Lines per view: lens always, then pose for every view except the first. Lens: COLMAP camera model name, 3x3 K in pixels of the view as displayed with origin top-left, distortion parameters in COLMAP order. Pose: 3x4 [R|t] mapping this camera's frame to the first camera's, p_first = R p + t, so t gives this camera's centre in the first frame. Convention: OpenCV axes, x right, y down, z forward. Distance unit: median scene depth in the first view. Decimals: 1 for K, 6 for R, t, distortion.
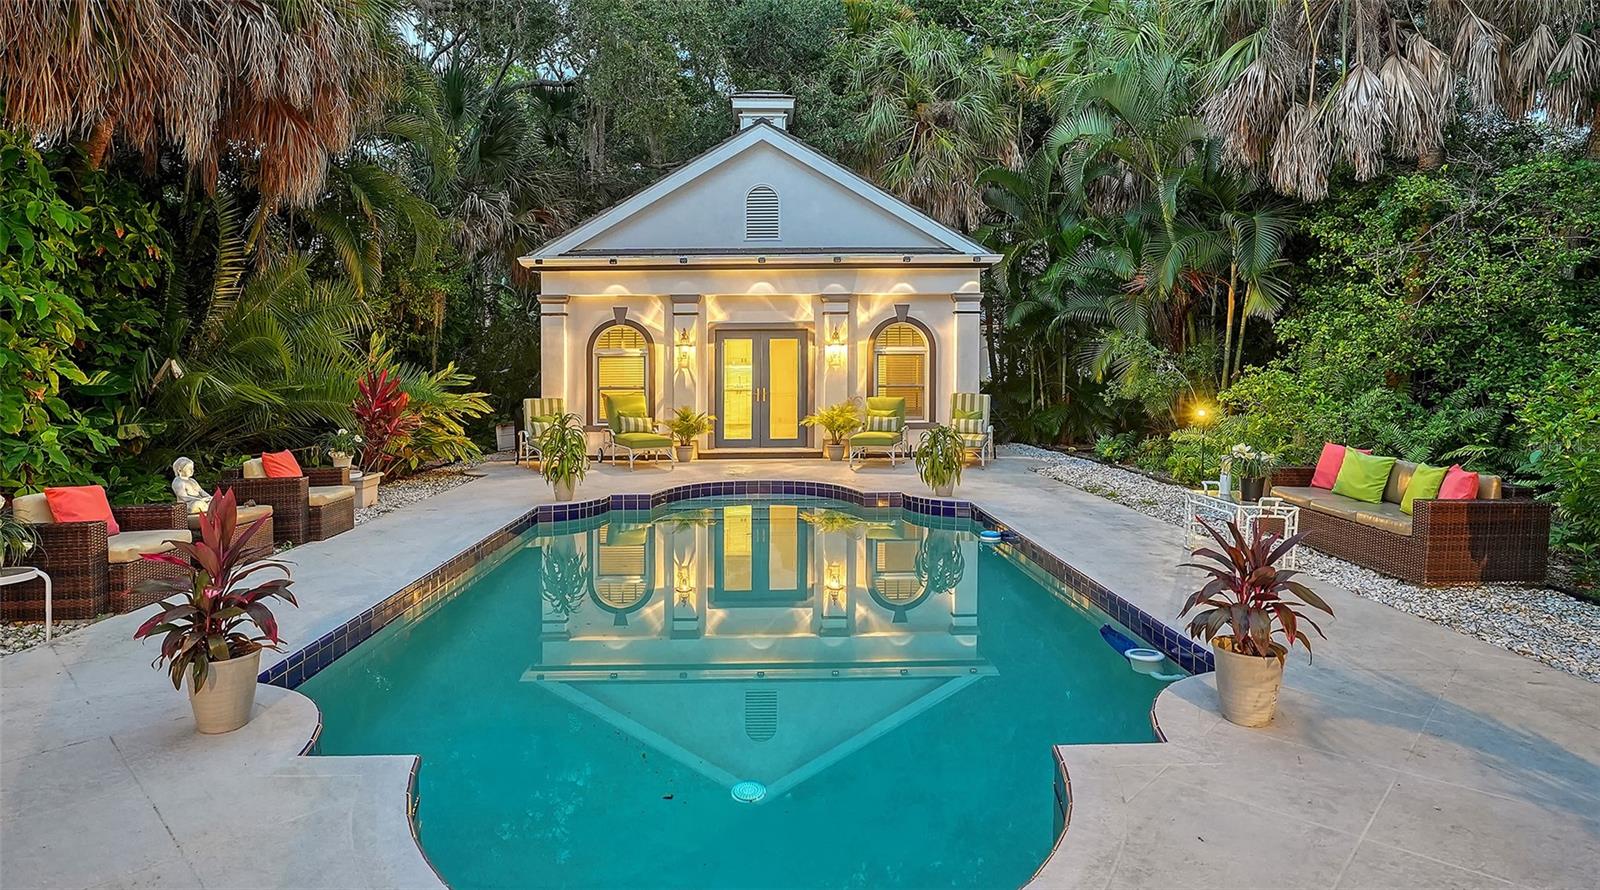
lens RADIAL K [[858.5, 0, 794.8], [0, 858.5, 384.7], [0, 0, 1]] dist [-0.013600, 0.000345]
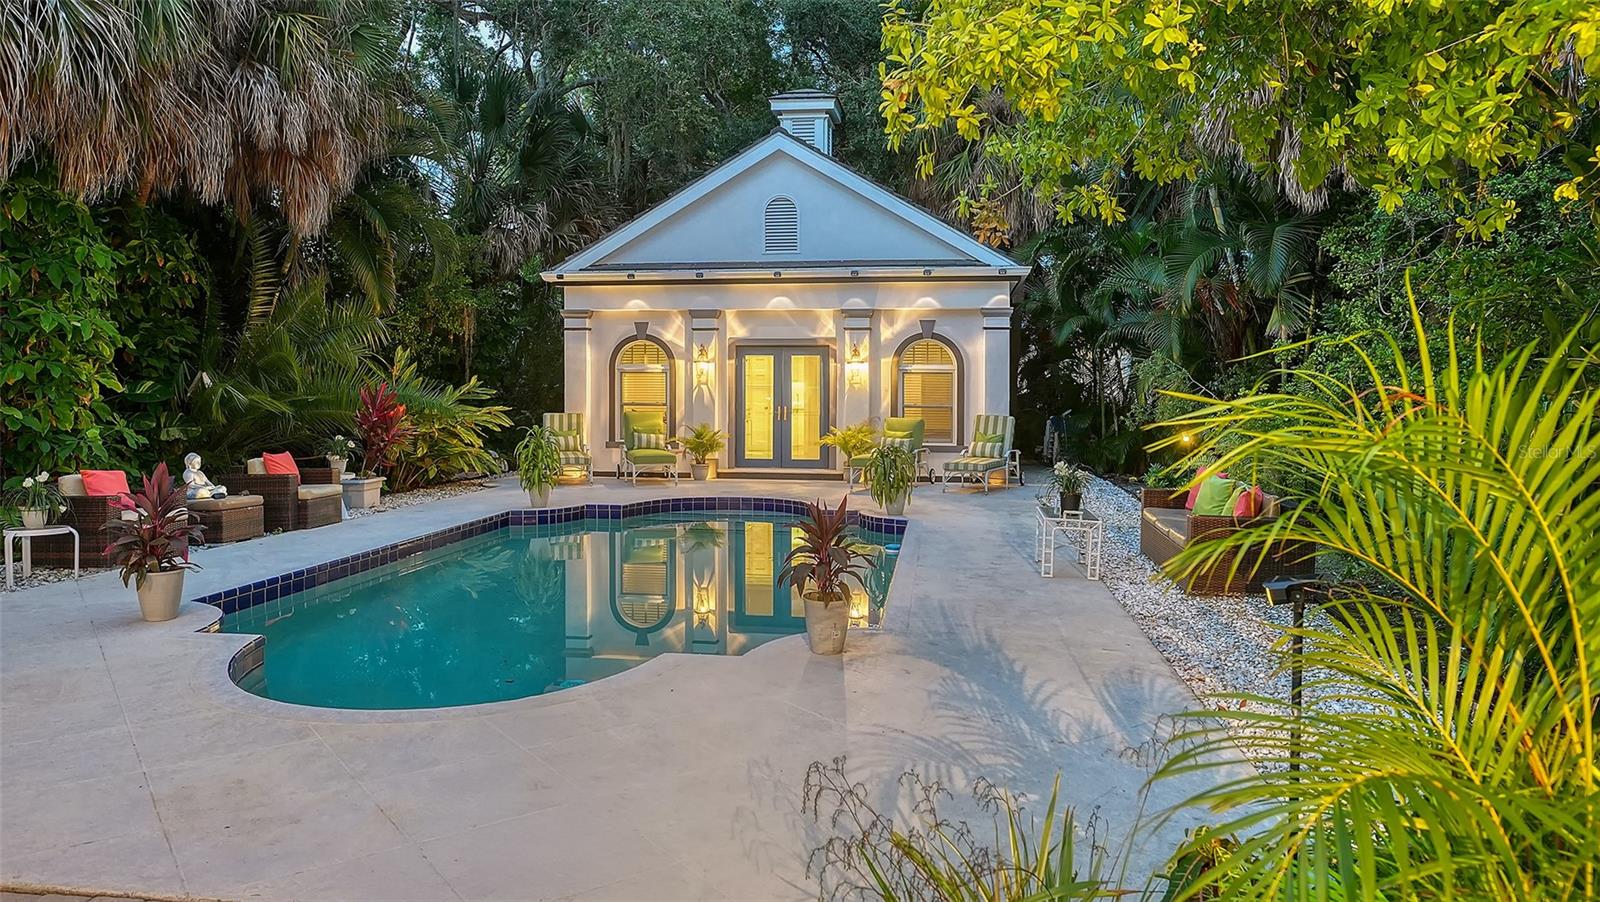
lens RADIAL K [[1044.1, 0, 807.9], [0, 1044.1, 423.2], [0, 0, 1]] dist [0.001154, -0.002318]
pose [[0.986122, 0.018279, -0.165012, 0.191918], [-0.015352, 0.999702, 0.018998, 0.000148], [0.165310, -0.016201, 0.986109, -0.158743]]
